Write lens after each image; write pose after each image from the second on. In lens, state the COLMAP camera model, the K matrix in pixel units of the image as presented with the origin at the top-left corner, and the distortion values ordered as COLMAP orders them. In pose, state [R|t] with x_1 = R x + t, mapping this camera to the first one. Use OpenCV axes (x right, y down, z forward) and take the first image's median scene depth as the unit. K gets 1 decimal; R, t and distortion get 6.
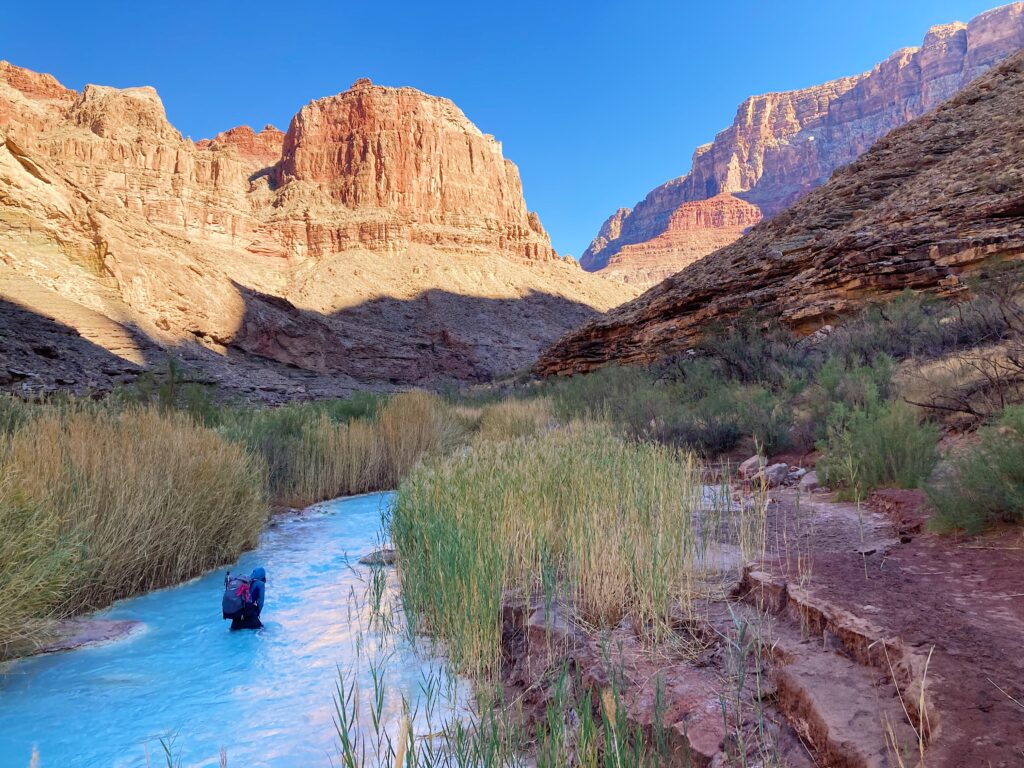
lens RADIAL K [[842.9, 0, 514.7], [0, 842.9, 375.2], [0, 0, 1]] dist [0.007794, 0.015712]
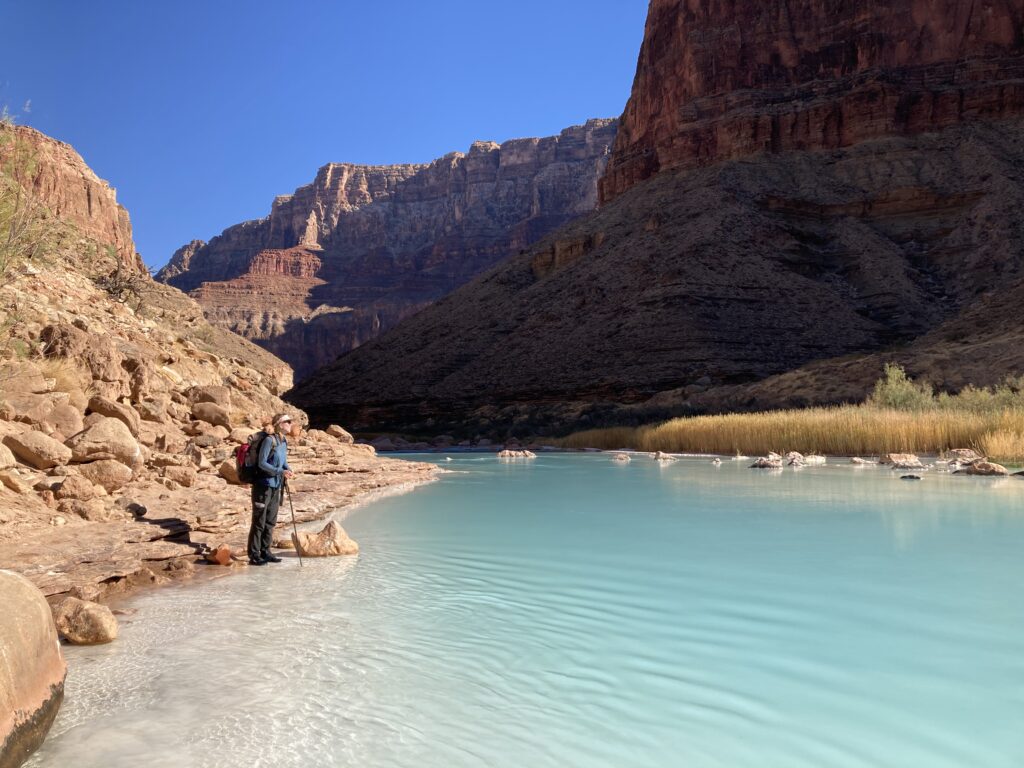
lens RADIAL K [[842.9, 0, 514.6], [0, 842.9, 382.5], [0, 0, 1]] dist [0.007794, 0.015712]
pose [[0.867875, 0.063448, 0.492715, -0.044135], [-0.047799, 0.997874, -0.044305, -0.002256], [-0.494478, 0.014900, 0.869062, -0.093662]]
